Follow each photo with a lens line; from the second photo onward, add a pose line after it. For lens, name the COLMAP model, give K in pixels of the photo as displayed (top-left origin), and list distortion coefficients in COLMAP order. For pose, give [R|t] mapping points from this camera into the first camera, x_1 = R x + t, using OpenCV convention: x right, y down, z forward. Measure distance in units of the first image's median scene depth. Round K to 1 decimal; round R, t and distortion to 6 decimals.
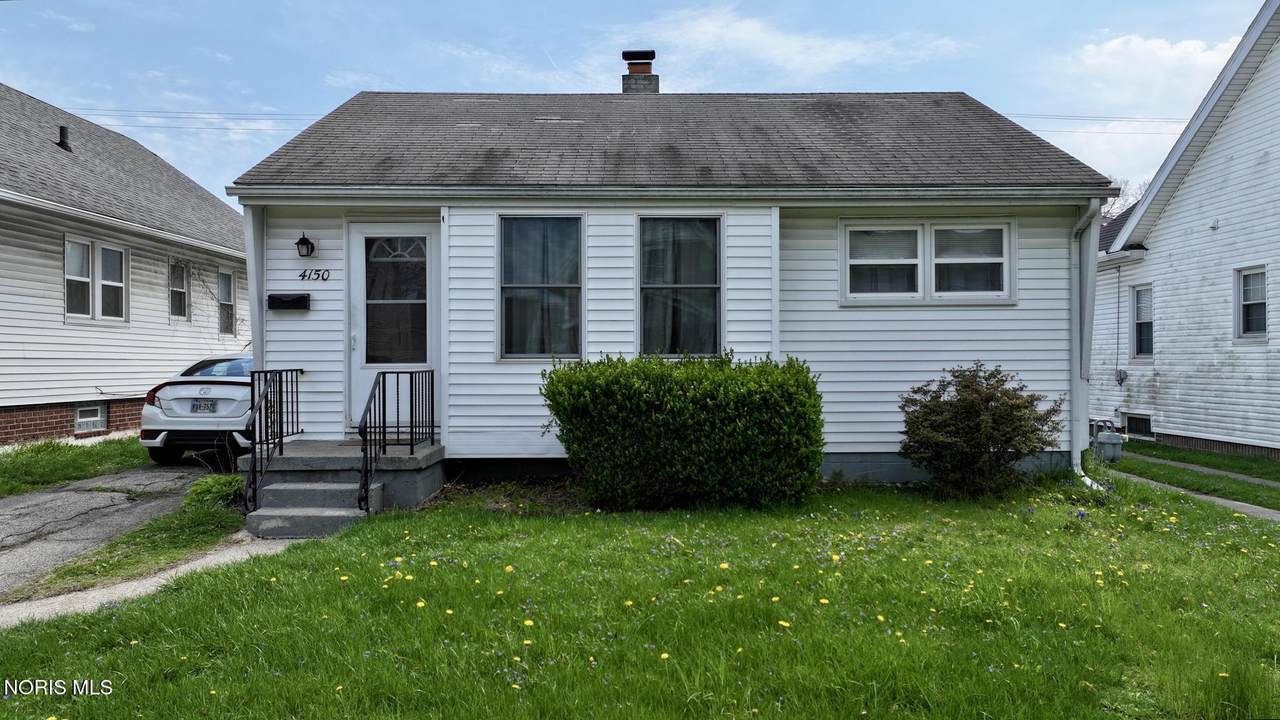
lens RADIAL K [[927.4, 0, 640.0], [0, 927.4, 360.0], [0, 0, 1]] dist [0.008504, 0.003192]
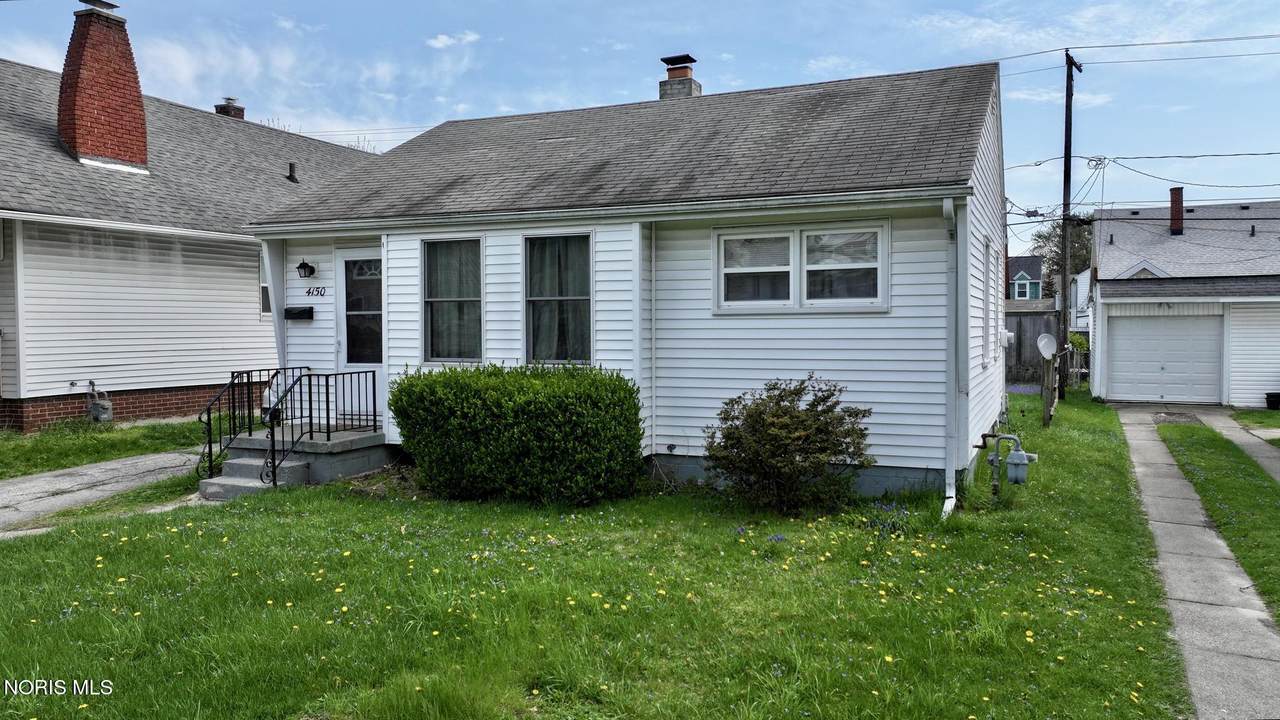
lens RADIAL K [[927.4, 0, 640.0], [0, 927.4, 360.0], [0, 0, 1]] dist [0.008504, 0.003192]
pose [[0.913588, 0.014992, -0.406365, 0.564035], [0.000662, 0.999264, 0.038355, -0.047684], [0.406641, -0.035310, 0.912905, 0.031940]]
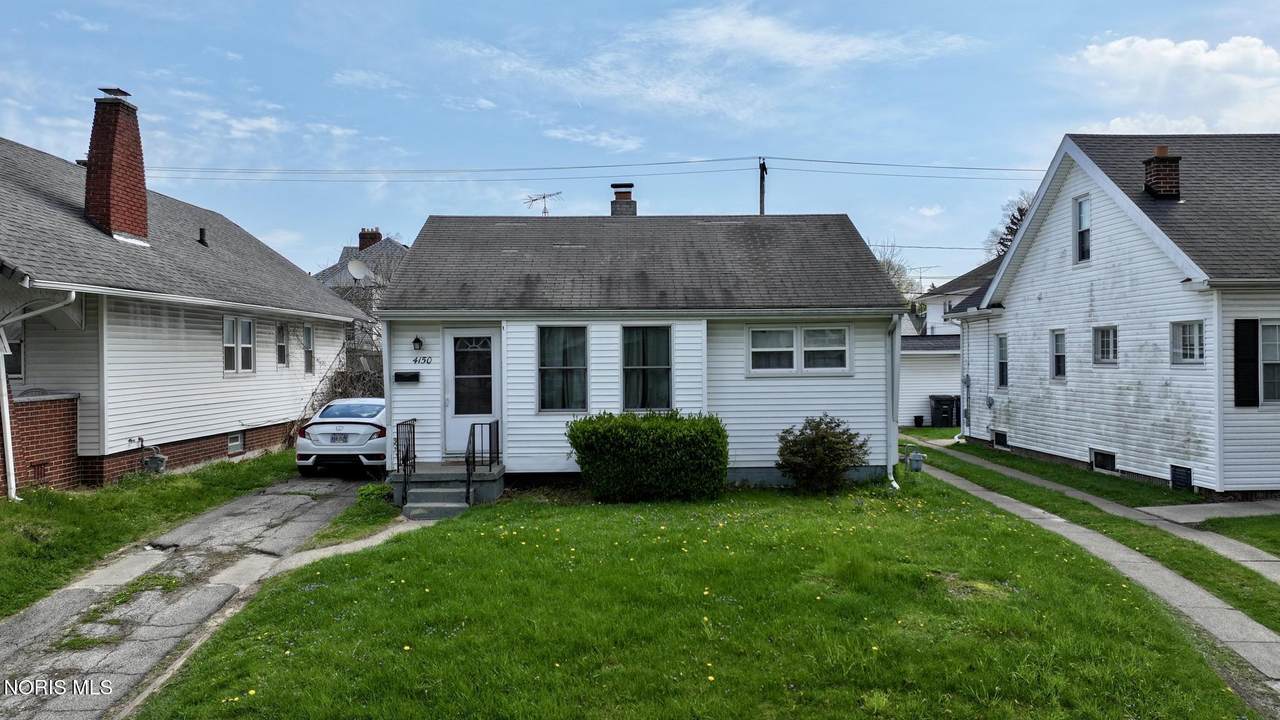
lens RADIAL K [[948.6, 0, 640.0], [0, 948.6, 360.0], [0, 0, 1]] dist [0.034497, -0.076105]
pose [[0.999919, -0.005769, 0.011375, 0.011228], [0.005731, 0.999978, 0.003308, -0.096023], [-0.011394, -0.003243, 0.999930, -0.672292]]
